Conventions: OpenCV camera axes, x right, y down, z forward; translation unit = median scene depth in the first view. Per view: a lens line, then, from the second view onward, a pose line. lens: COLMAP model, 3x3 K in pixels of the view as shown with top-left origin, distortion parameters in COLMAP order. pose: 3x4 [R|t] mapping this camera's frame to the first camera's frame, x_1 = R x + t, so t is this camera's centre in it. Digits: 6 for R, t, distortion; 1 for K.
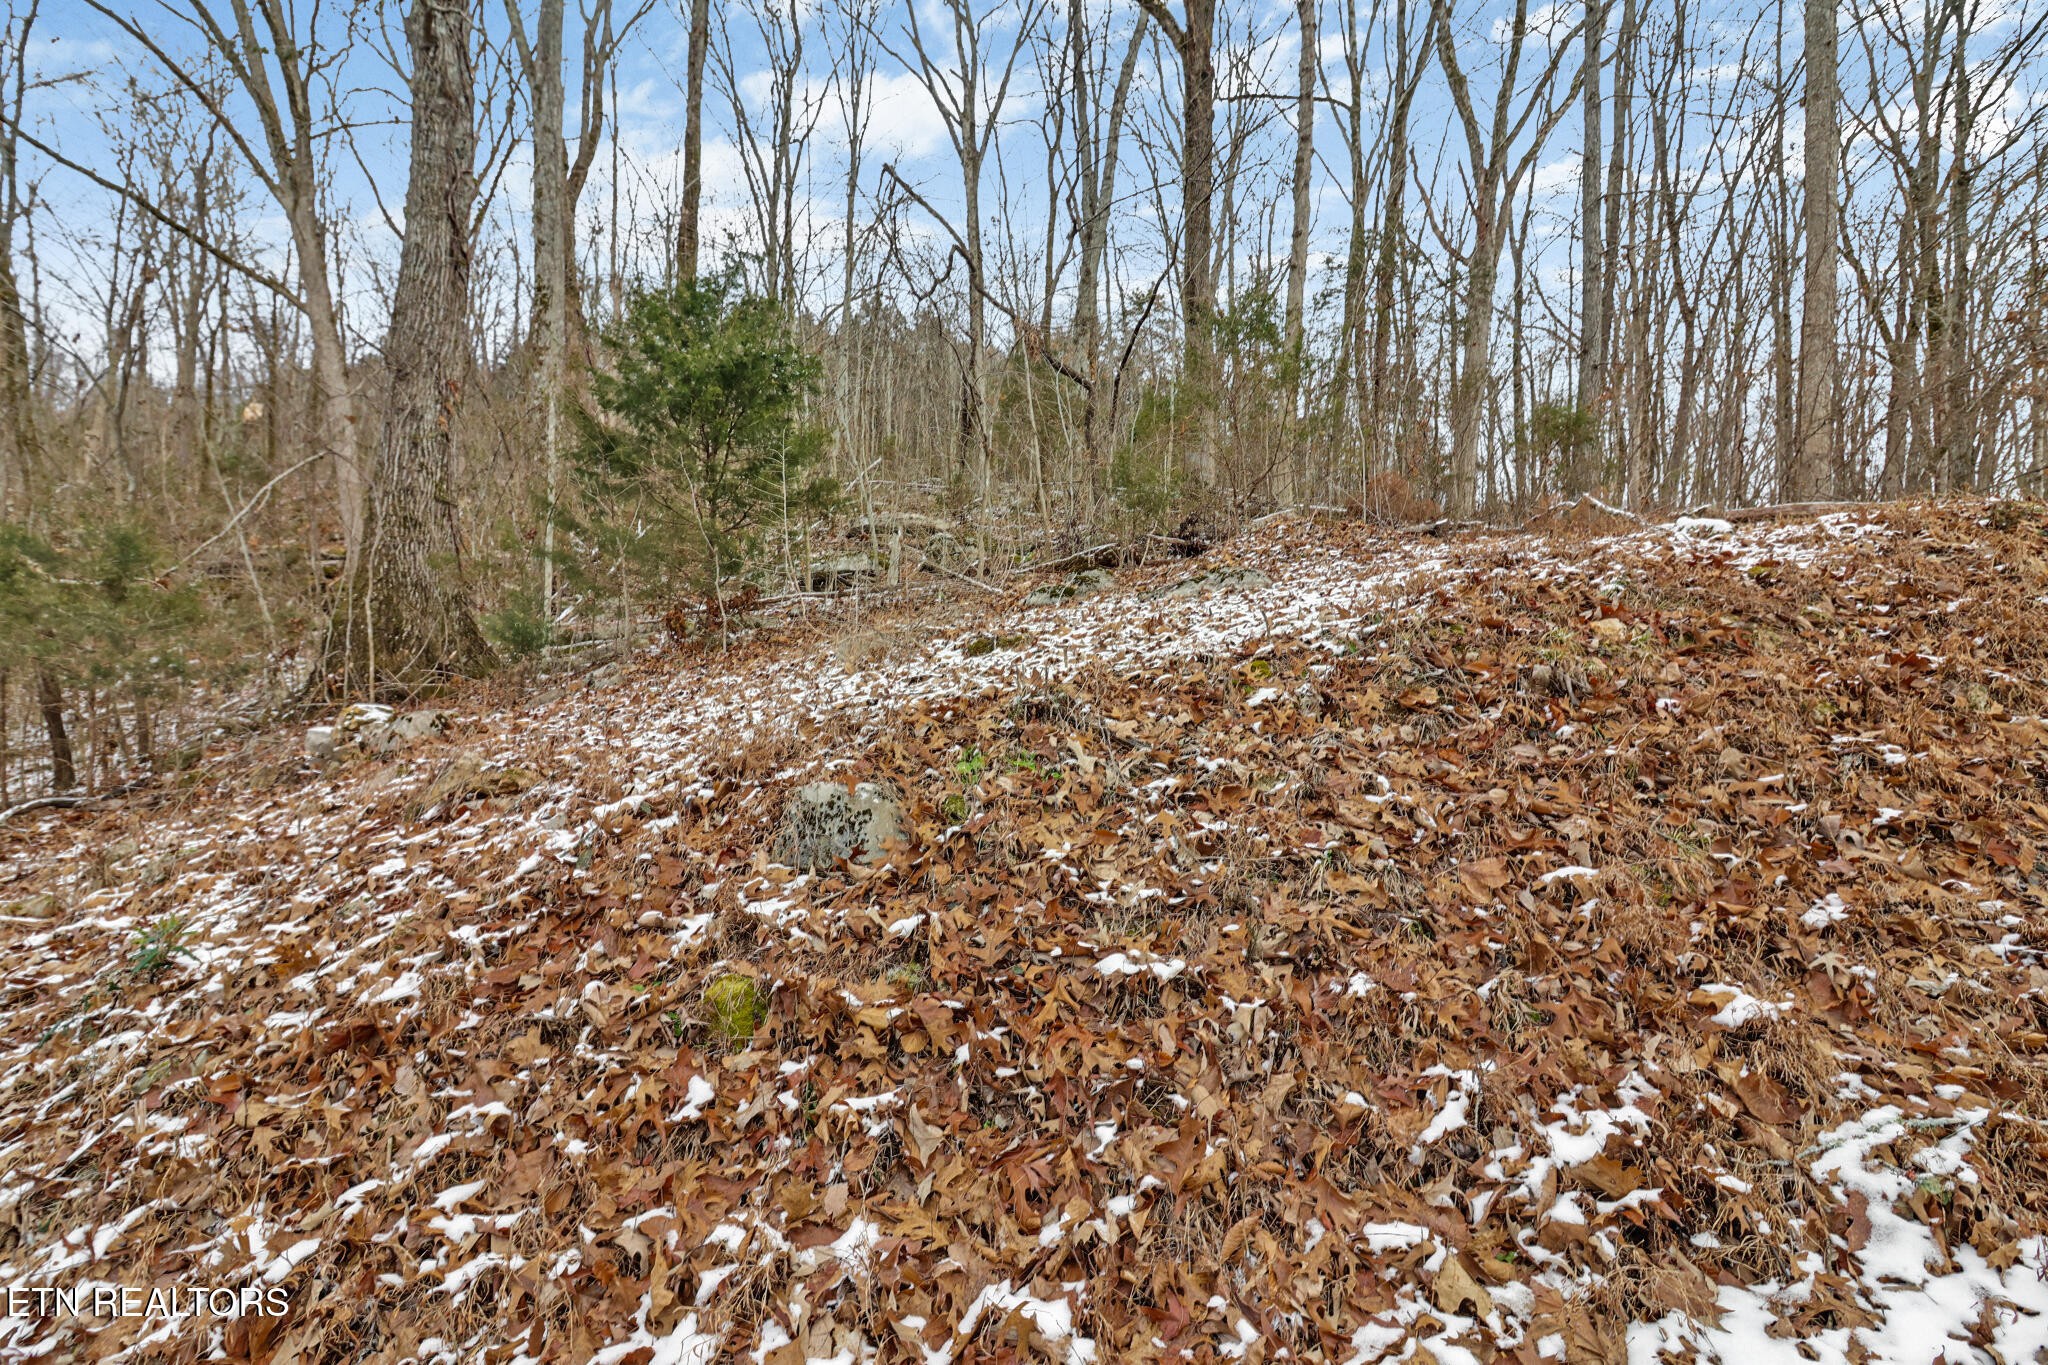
lens RADIAL K [[948.8, 0, 1024.0], [0, 948.8, 682.5], [0, 0, 1]] dist [-0.002528, -0.009154]
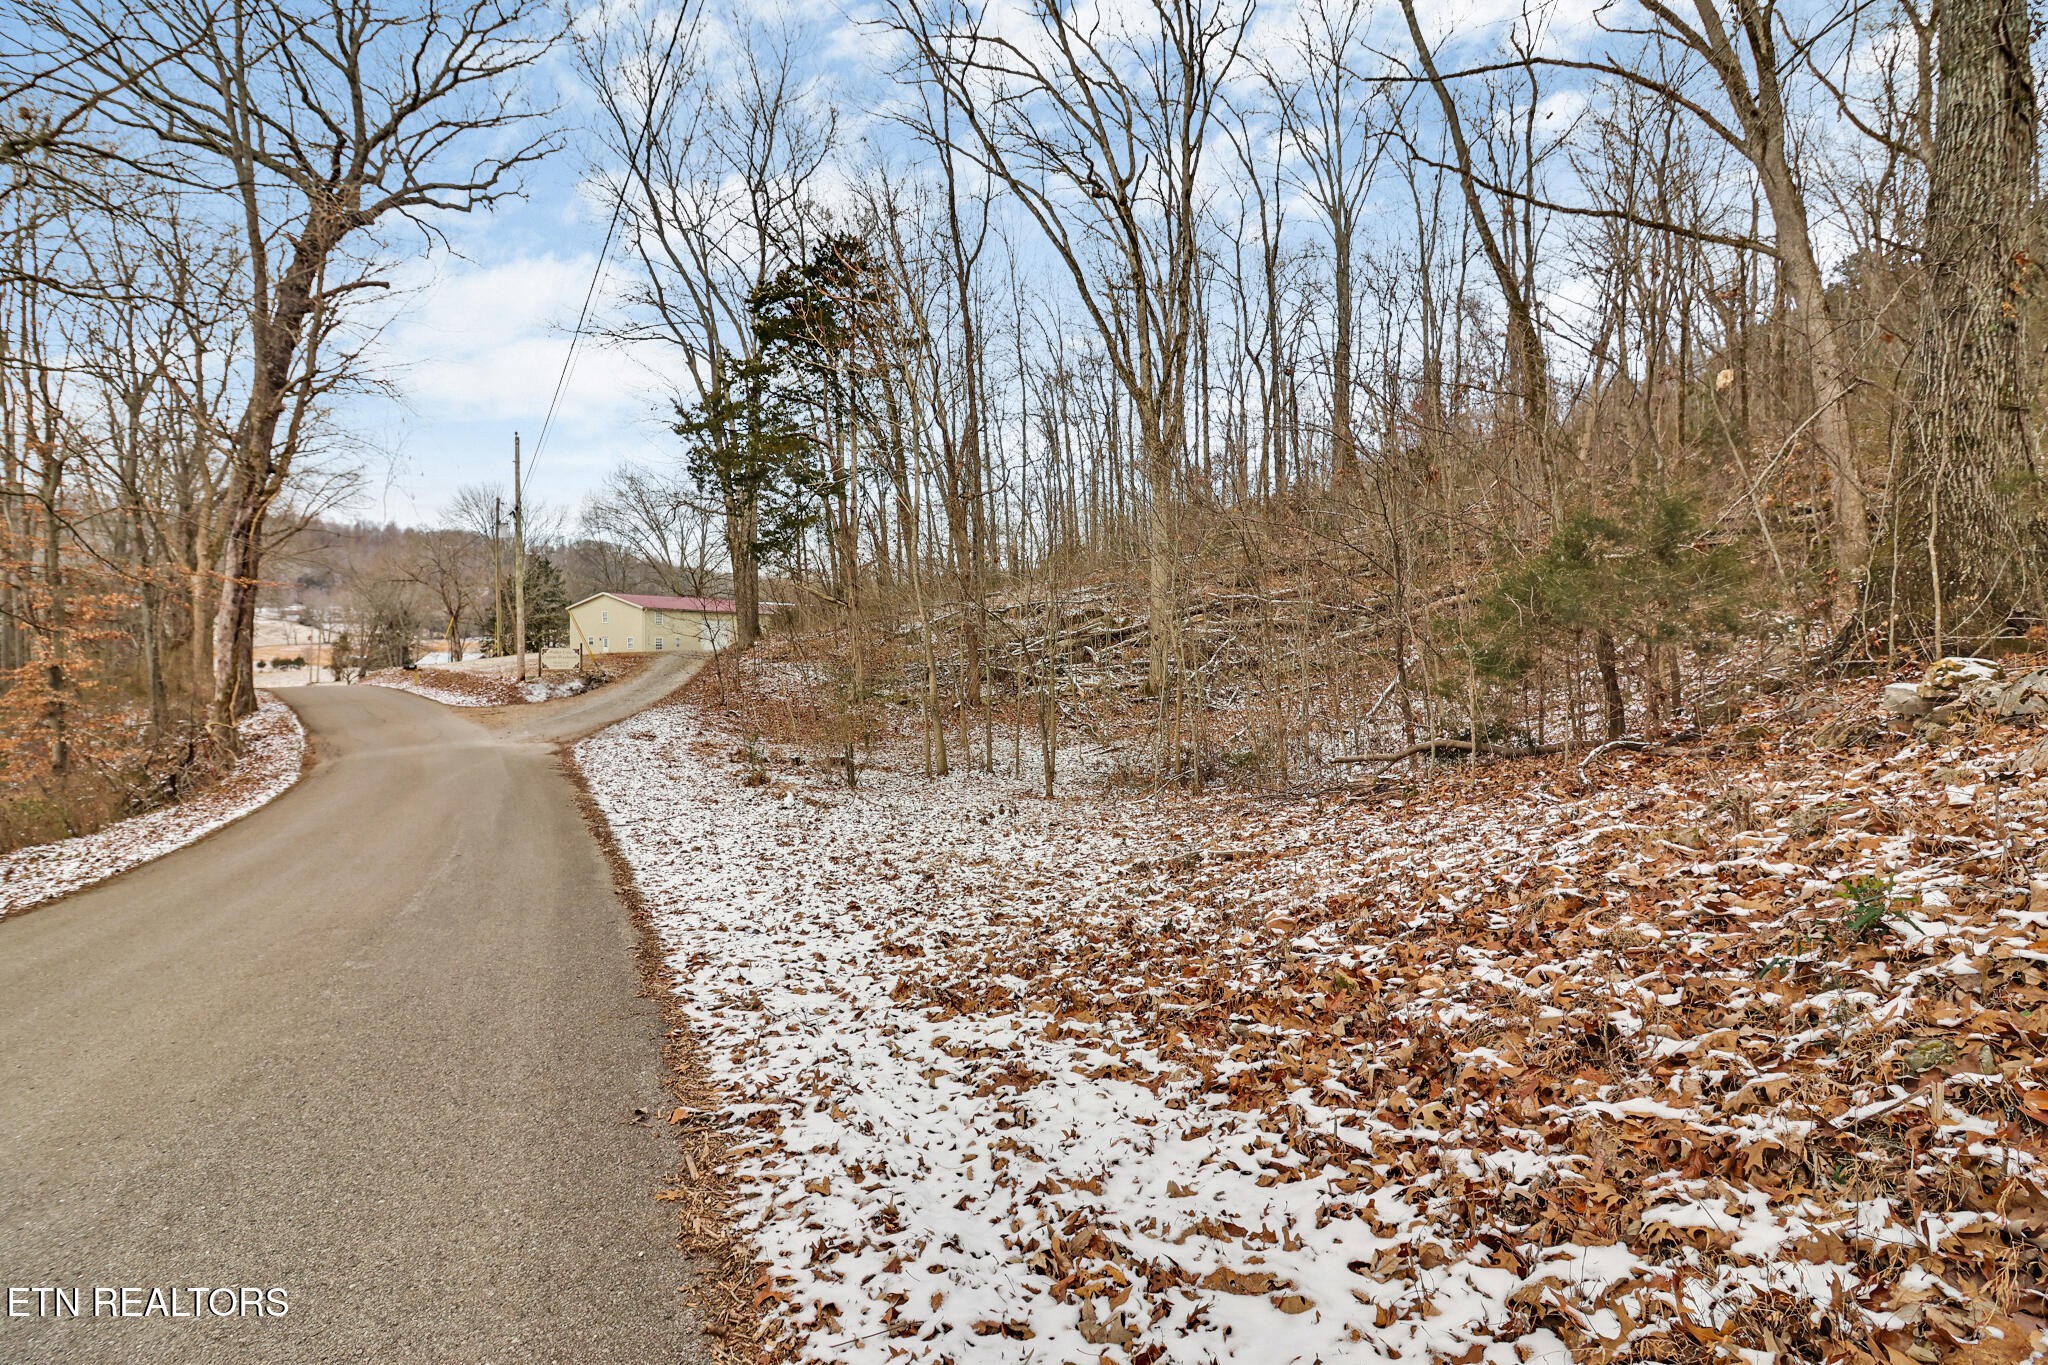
lens RADIAL K [[948.8, 0, 1024.0], [0, 948.8, 682.5], [0, 0, 1]] dist [-0.002528, -0.009154]
pose [[0.271810, 0.021089, -0.962120, -0.229134], [0.012809, 0.999592, 0.025529, 0.024064], [0.962266, -0.019262, 0.271429, -0.042216]]
